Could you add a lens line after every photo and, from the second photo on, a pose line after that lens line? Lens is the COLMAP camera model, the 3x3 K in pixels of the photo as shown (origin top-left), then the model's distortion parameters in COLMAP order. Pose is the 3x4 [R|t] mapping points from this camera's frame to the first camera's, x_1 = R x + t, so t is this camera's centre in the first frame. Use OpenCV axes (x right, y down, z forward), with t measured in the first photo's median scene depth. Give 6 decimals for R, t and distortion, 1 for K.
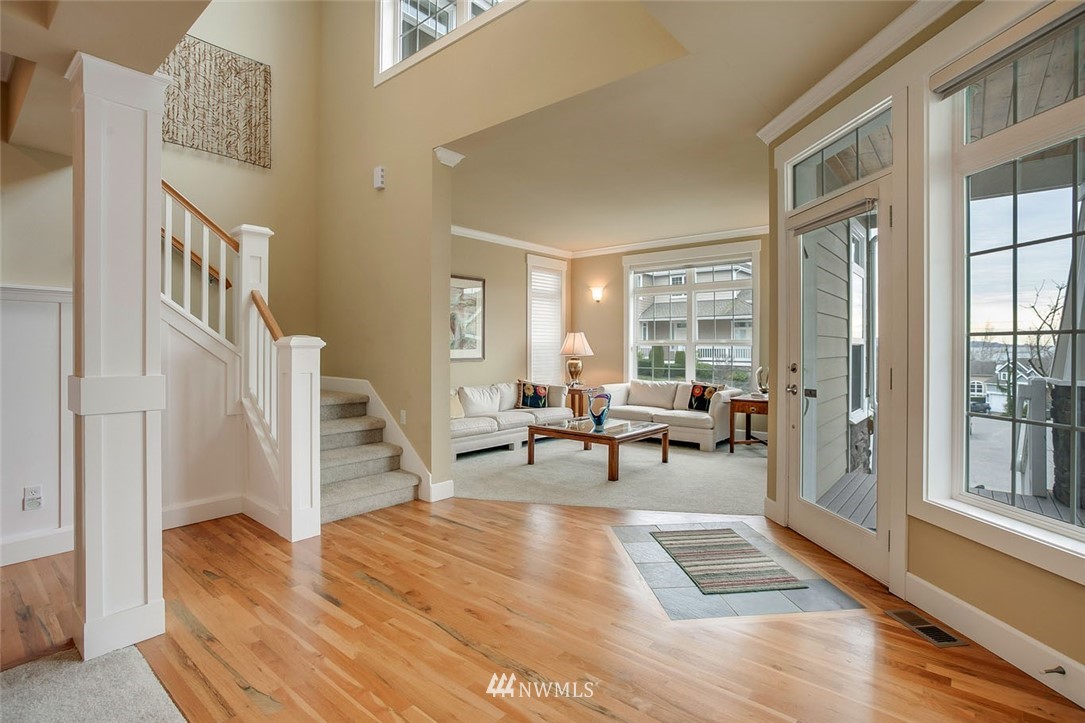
lens RADIAL K [[529.8, 0, 530.9], [0, 529.8, 352.6], [0, 0, 1]] dist [-0.006682, -0.000300]
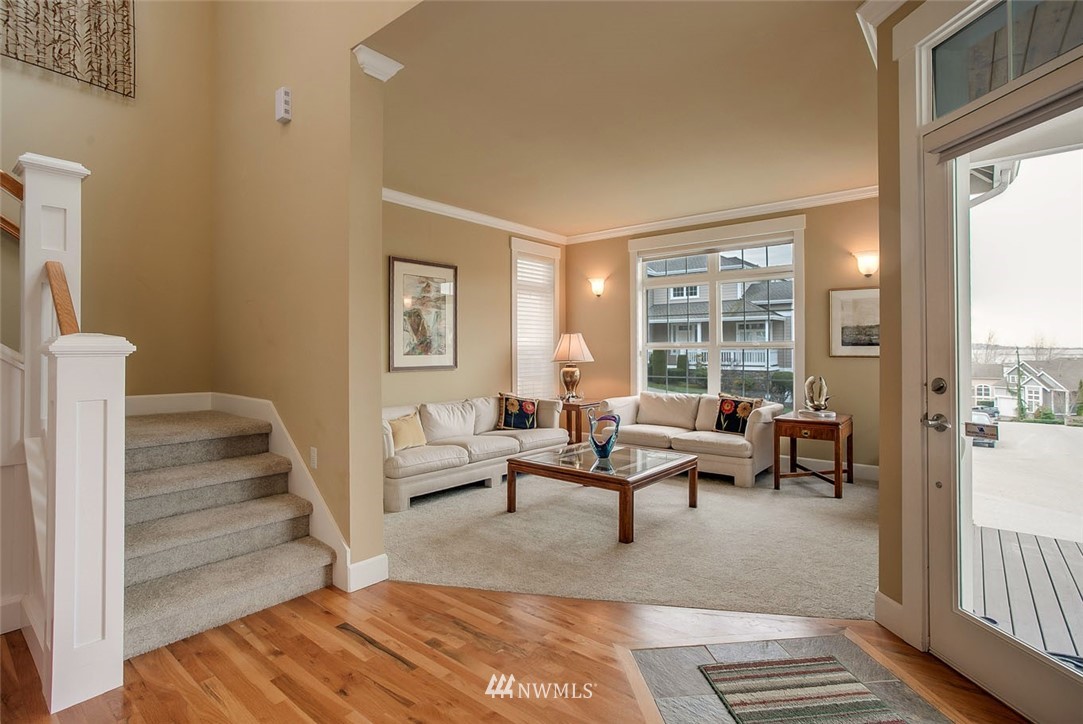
lens RADIAL K [[540.4, 0, 535.1], [0, 540.4, 350.6], [0, 0, 1]] dist [-0.002156, -0.000254]
pose [[0.999859, -0.004210, 0.016245, 0.017317], [0.004401, 0.999922, -0.011712, -0.002641], [-0.016195, 0.011782, 0.999799, 0.199317]]
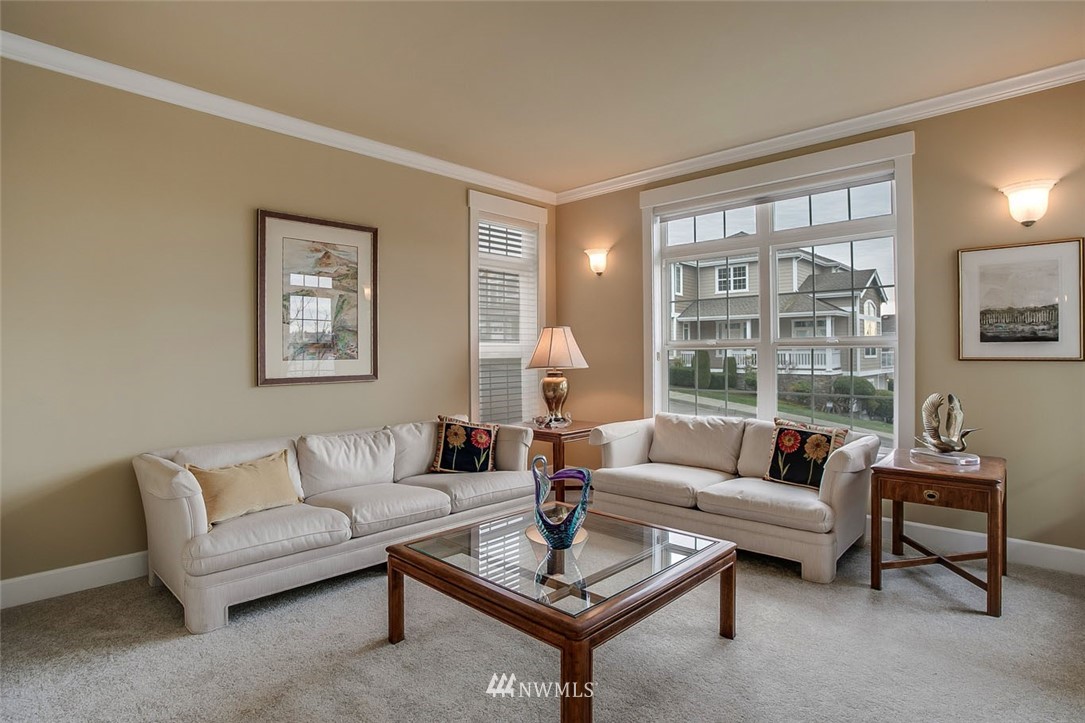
lens RADIAL K [[575.3, 0, 530.3], [0, 575.3, 356.8], [0, 0, 1]] dist [-0.059590, 0.033481]
pose [[0.998401, -0.008858, -0.055825, 0.104287], [0.008567, 0.999948, -0.005449, -0.004381], [0.055870, 0.004962, 0.998426, 0.451460]]
